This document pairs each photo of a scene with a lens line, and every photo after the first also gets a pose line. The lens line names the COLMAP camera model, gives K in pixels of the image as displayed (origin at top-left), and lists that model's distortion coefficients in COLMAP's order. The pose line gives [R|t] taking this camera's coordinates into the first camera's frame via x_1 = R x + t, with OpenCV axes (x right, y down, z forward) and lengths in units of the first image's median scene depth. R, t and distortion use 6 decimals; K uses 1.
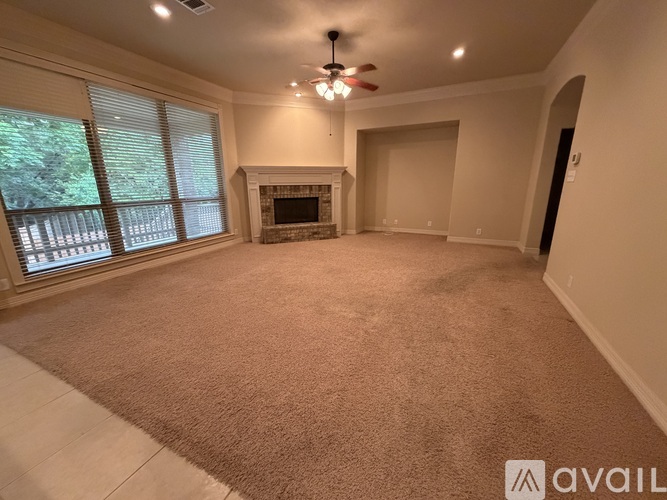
lens RADIAL K [[264.7, 0, 331.5], [0, 264.7, 251.7], [0, 0, 1]] dist [-0.005071, -0.000077]
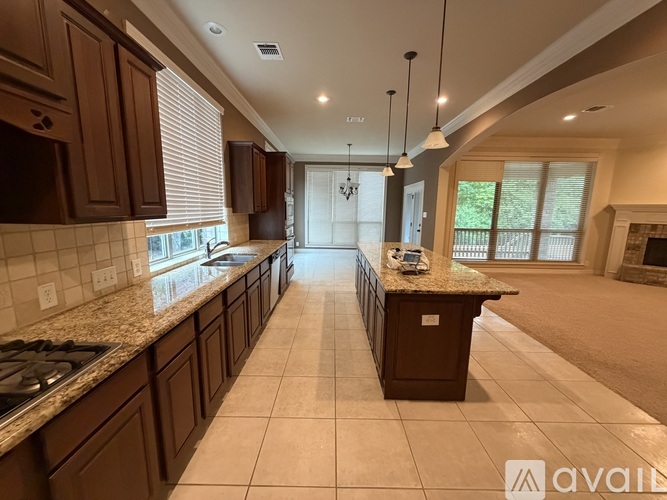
lens RADIAL K [[264.7, 0, 329.5], [0, 264.7, 249.7], [0, 0, 1]] dist [-0.005071, -0.000077]
pose [[0.423259, 0.158535, -0.892030, 0.148294], [-0.244124, 0.968113, 0.056223, 0.068687], [0.872499, 0.193969, 0.448465, -0.419787]]
